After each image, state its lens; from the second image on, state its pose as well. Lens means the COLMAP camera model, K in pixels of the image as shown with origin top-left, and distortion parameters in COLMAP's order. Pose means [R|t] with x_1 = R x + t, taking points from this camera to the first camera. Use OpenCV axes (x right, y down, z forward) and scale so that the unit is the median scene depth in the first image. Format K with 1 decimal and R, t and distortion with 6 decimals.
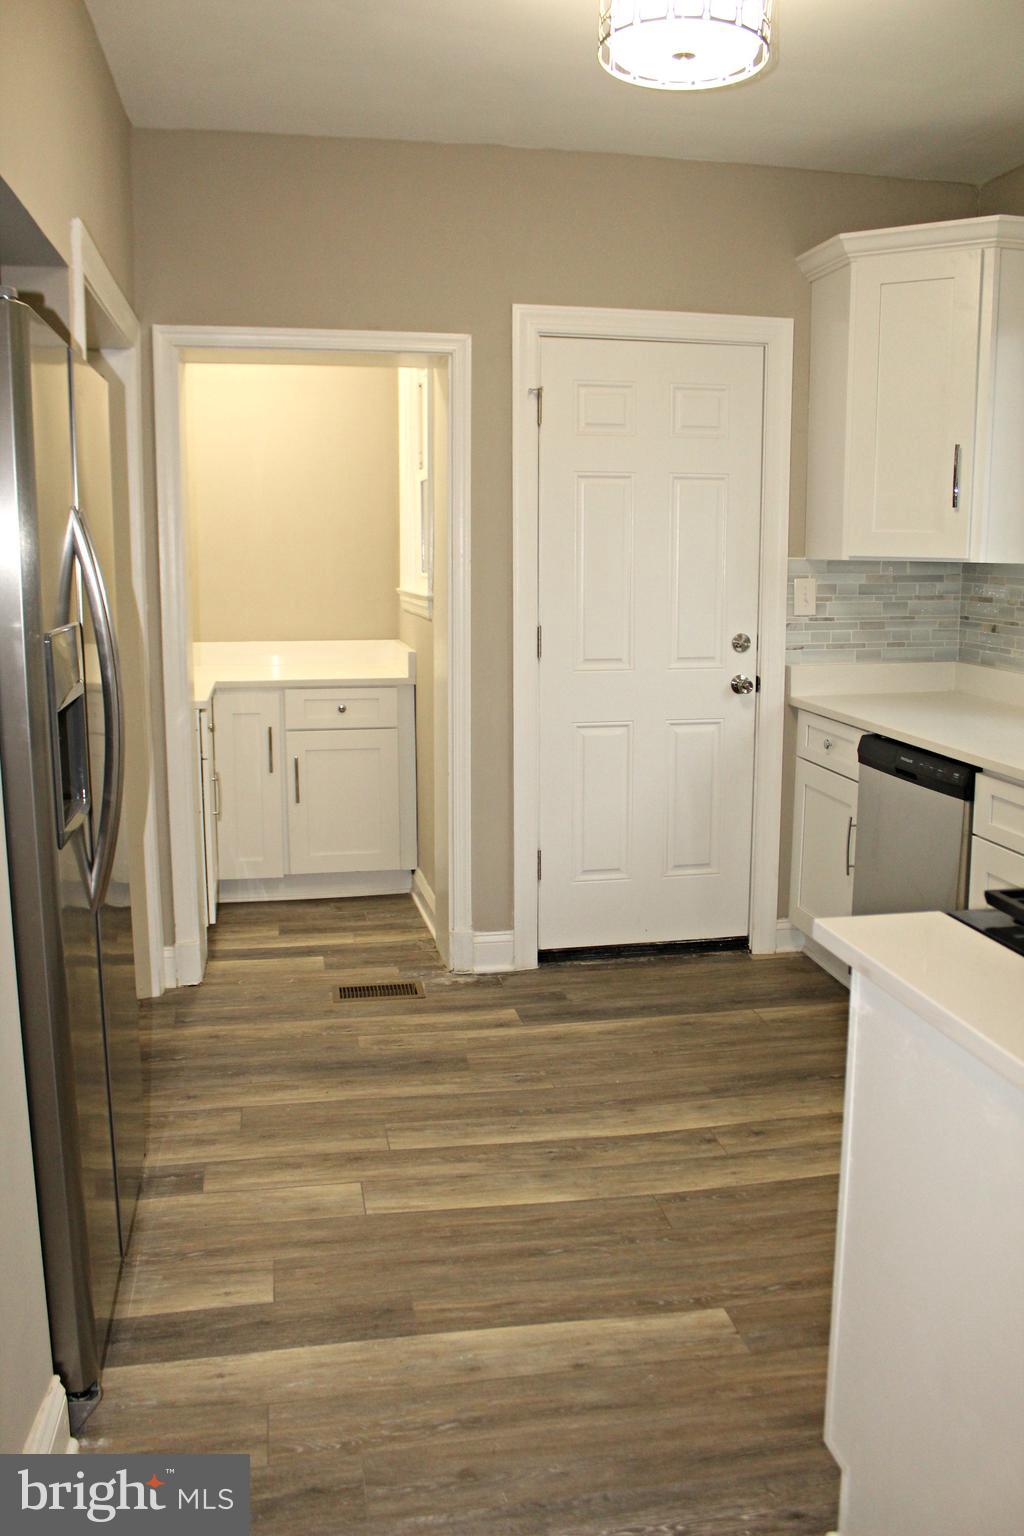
lens RADIAL K [[1280.8, 0, 513.5], [0, 1280.8, 769.0], [0, 0, 1]] dist [-0.160759, 0.135974]
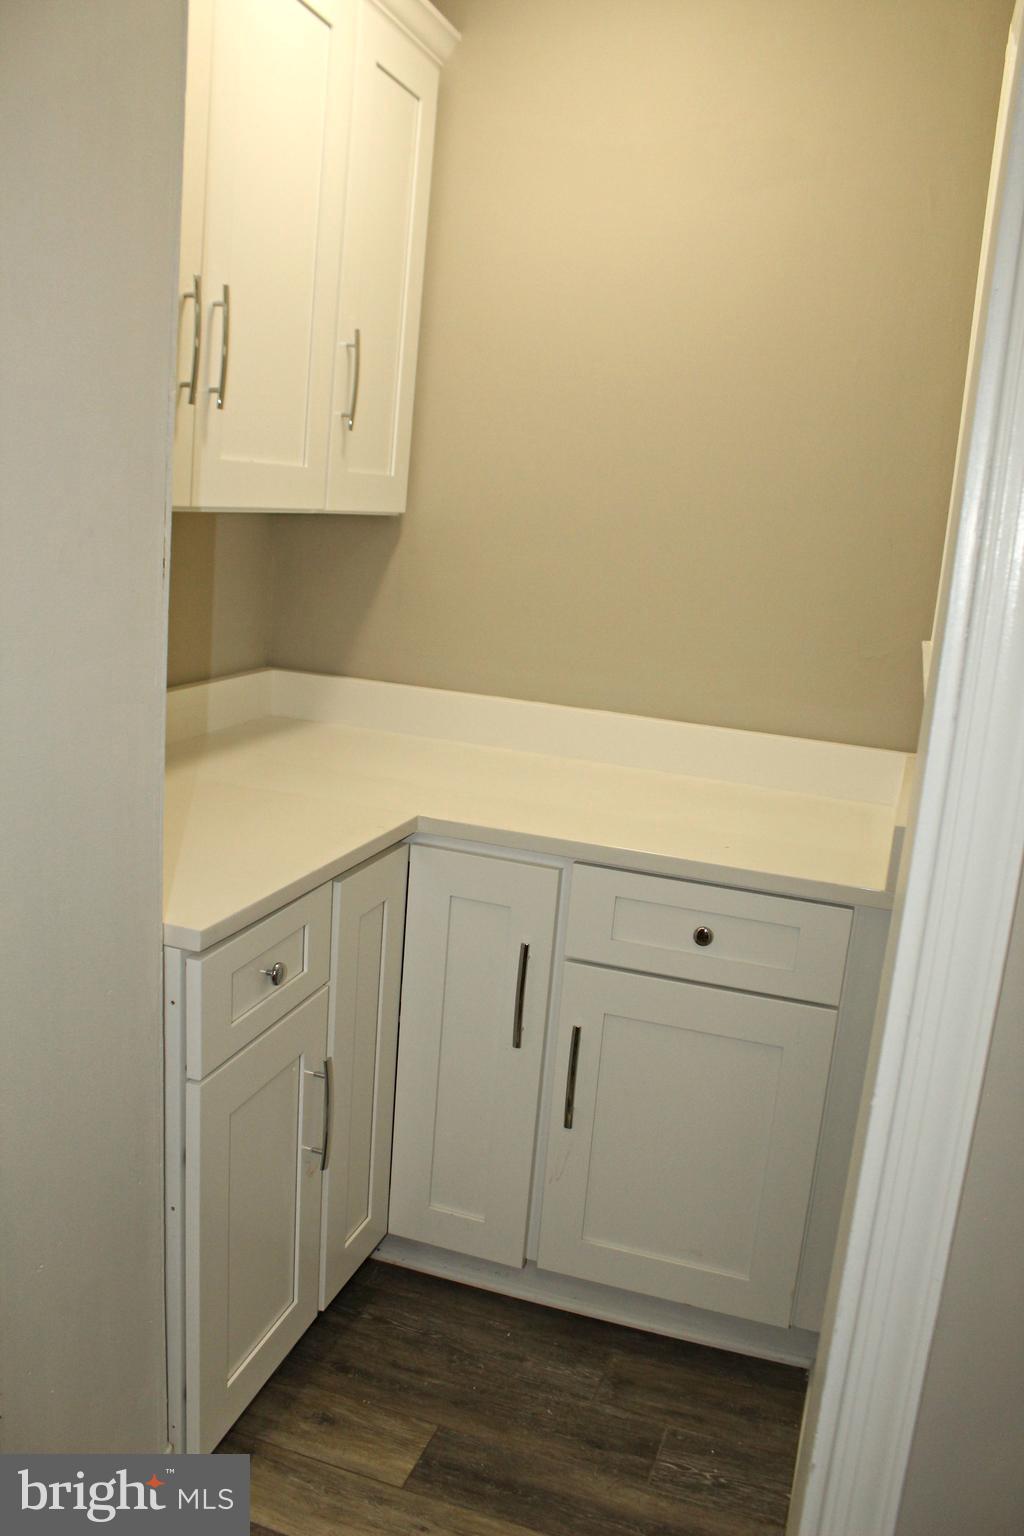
lens RADIAL K [[1280.8, 0, 514.8], [0, 1280.8, 771.0], [0, 0, 1]] dist [-0.160759, 0.135974]
pose [[0.875496, 0.166069, -0.453794, -0.014859], [-0.160554, 0.985710, 0.050973, -0.108848], [0.455774, 0.028231, 0.889648, 0.626327]]
